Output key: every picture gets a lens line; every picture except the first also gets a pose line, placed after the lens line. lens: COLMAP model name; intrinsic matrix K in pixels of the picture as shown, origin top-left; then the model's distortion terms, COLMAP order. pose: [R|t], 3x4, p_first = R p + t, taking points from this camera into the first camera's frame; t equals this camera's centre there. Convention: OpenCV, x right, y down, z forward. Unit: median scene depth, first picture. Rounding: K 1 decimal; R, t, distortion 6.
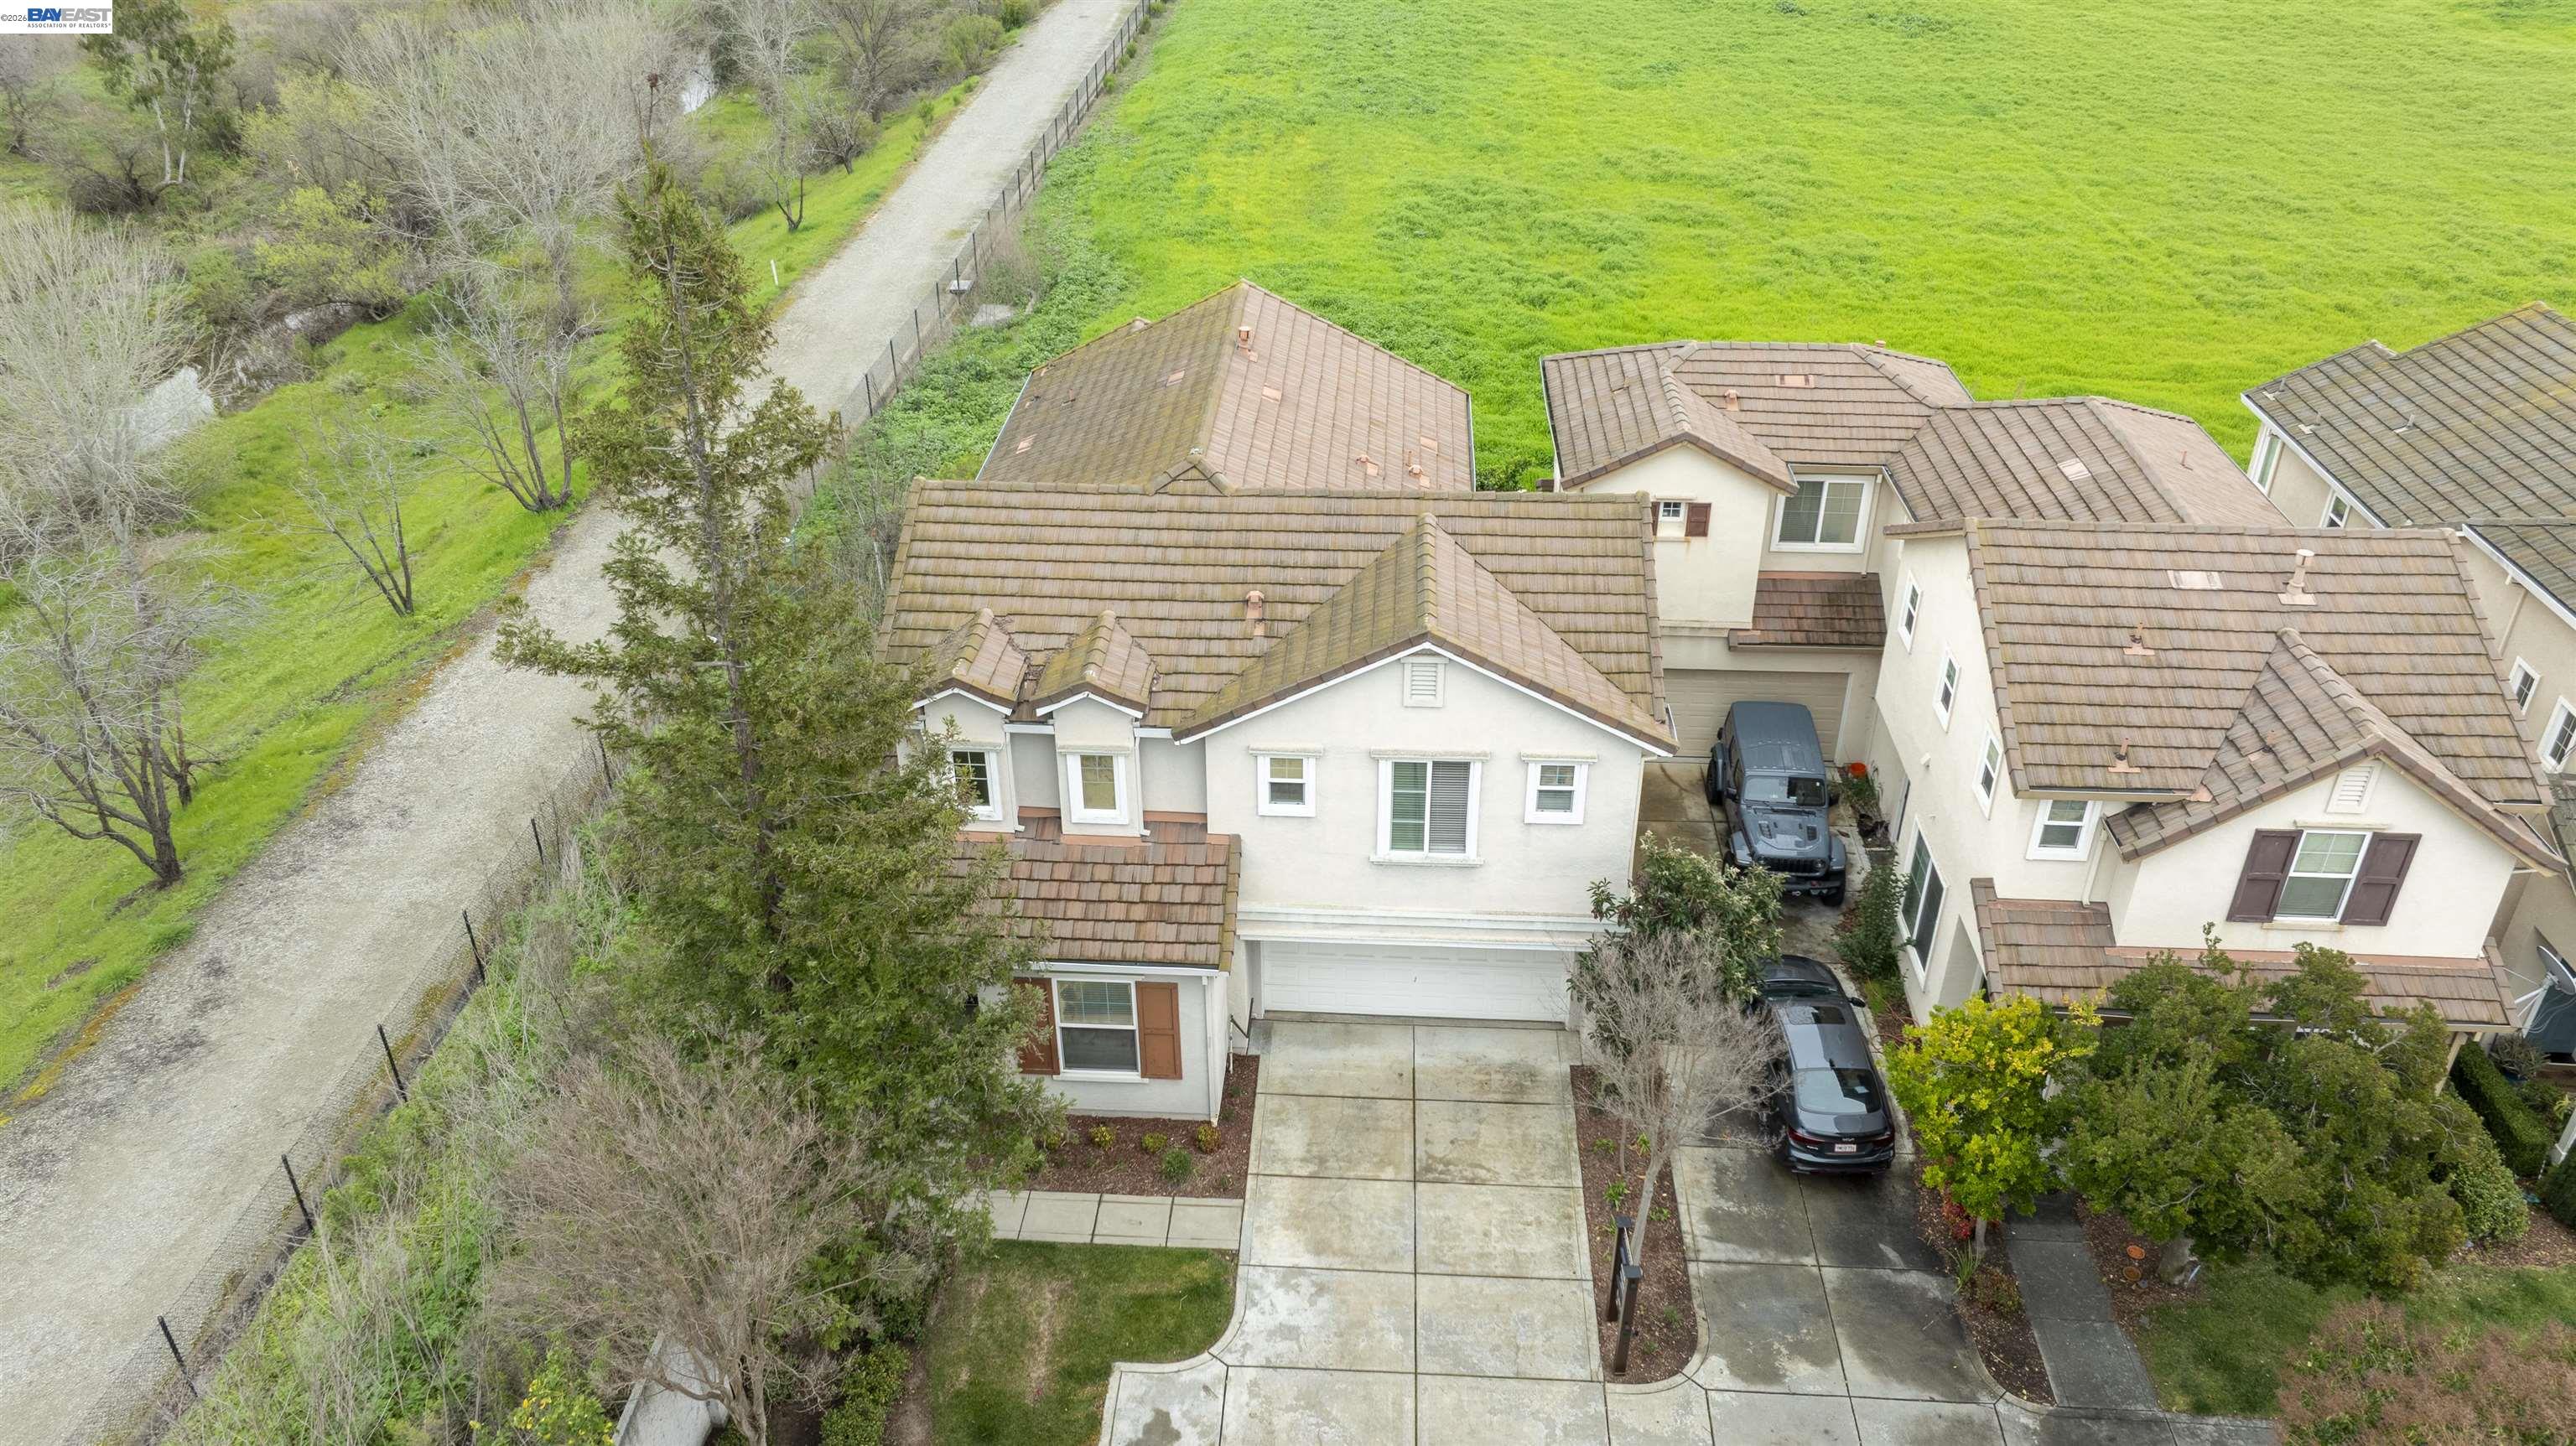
lens RADIAL K [[1763.5, 0, 1288.4], [0, 1763.5, 720.7], [0, 0, 1]] dist [0.000627, 0.000244]
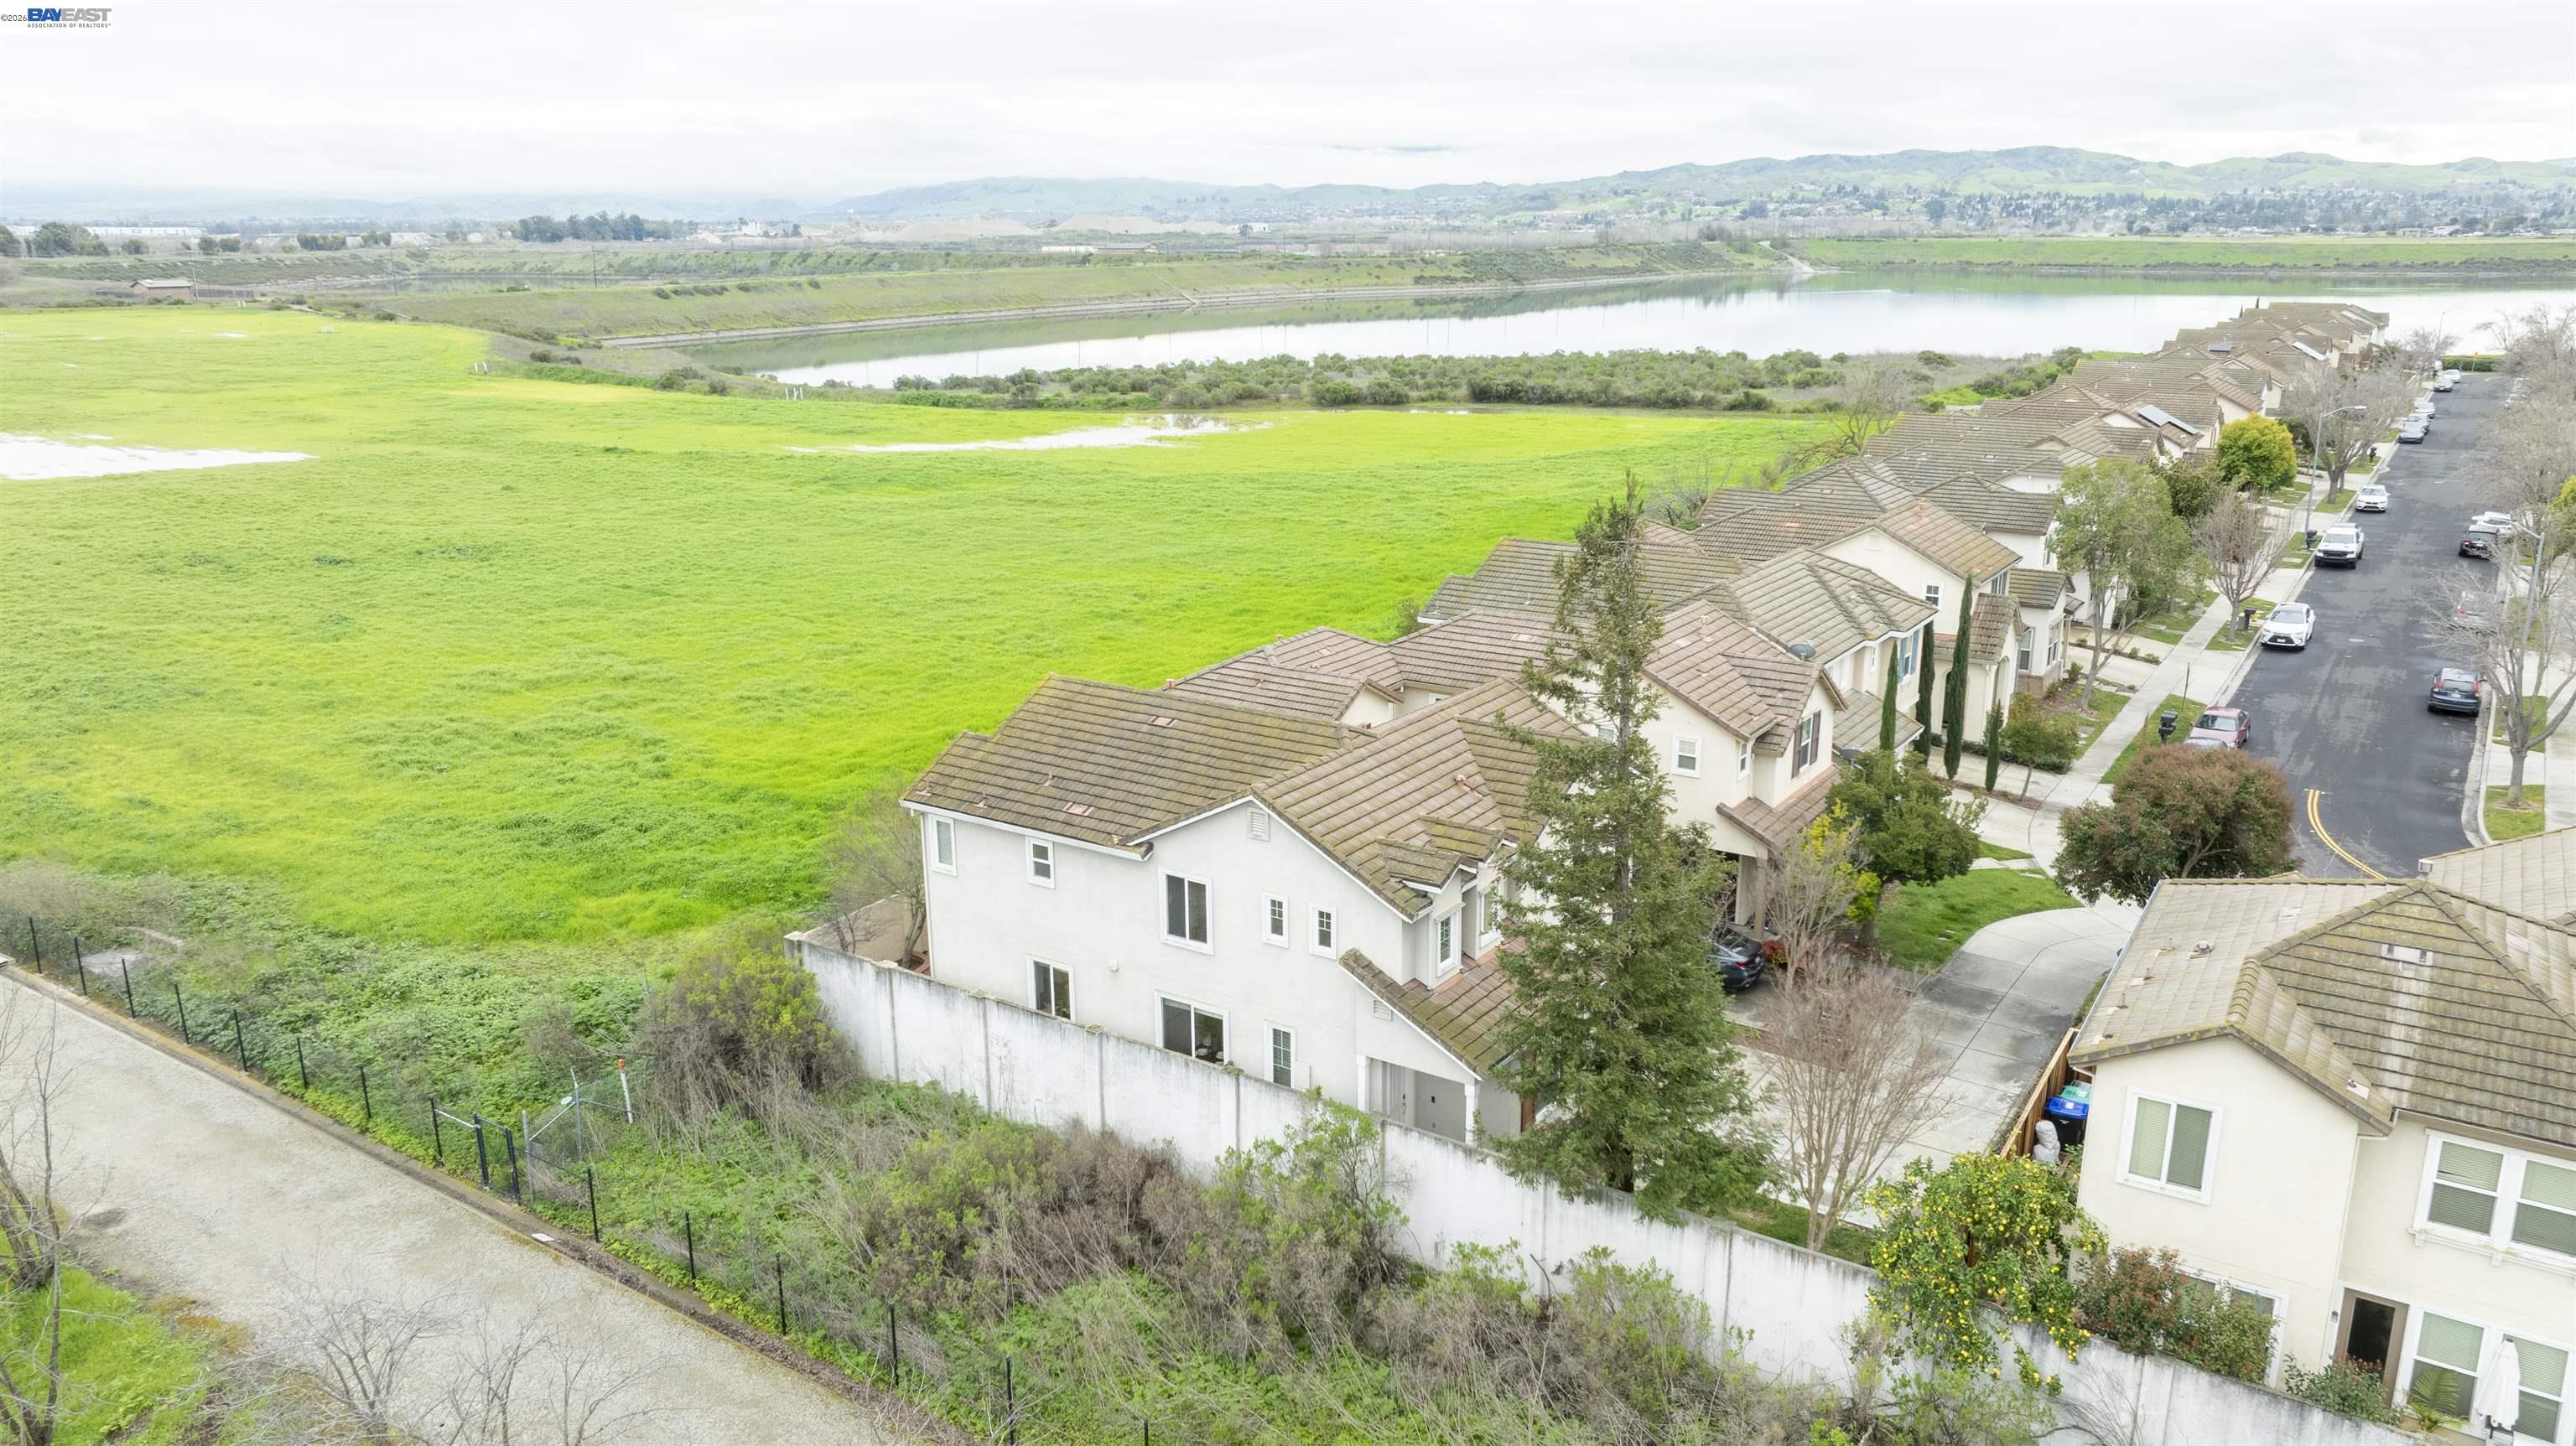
lens RADIAL K [[1763.5, 0, 1288.1], [0, 1763.5, 721.7], [0, 0, 1]] dist [0.000627, 0.000244]
pose [[0.500012, -0.224088, 0.836524, -1.301943], [0.458890, 0.887744, -0.036482, -0.123226], [-0.734444, 0.402114, 0.546714, 0.282868]]
